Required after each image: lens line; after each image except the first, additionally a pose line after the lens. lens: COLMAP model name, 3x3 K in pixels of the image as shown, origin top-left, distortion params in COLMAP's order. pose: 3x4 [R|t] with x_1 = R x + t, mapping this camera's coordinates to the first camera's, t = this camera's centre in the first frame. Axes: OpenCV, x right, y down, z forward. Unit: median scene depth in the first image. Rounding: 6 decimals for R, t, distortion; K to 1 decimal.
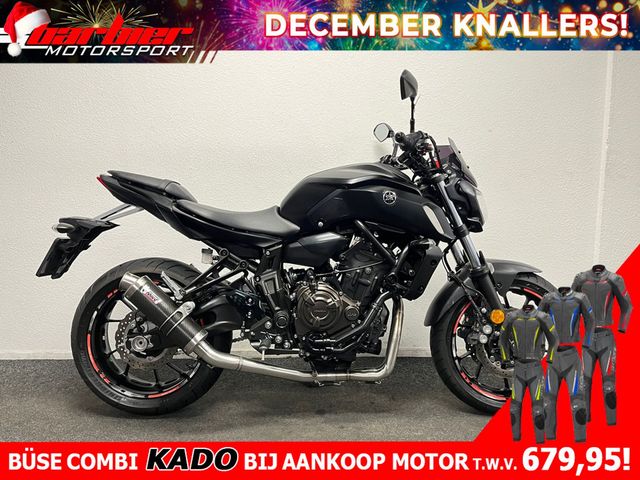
lens RADIAL K [[487.3, 0, 320.0], [0, 487.3, 240.0], [0, 0, 1]] dist [0.087805, -0.123997]
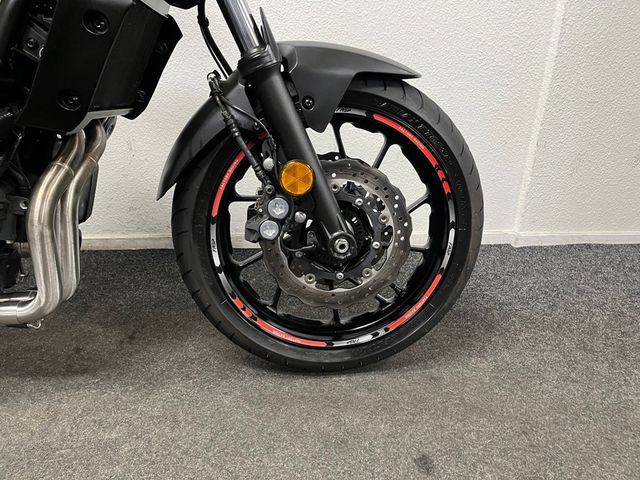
lens RADIAL K [[487.3, 0, 320.0], [0, 487.3, 240.0], [0, 0, 1]] dist [0.087805, -0.123997]
pose [[0.997727, -0.002128, 0.067349, 0.350114], [-0.015268, 0.966368, 0.256710, 0.098779], [-0.065630, -0.257155, 0.964139, 0.580771]]
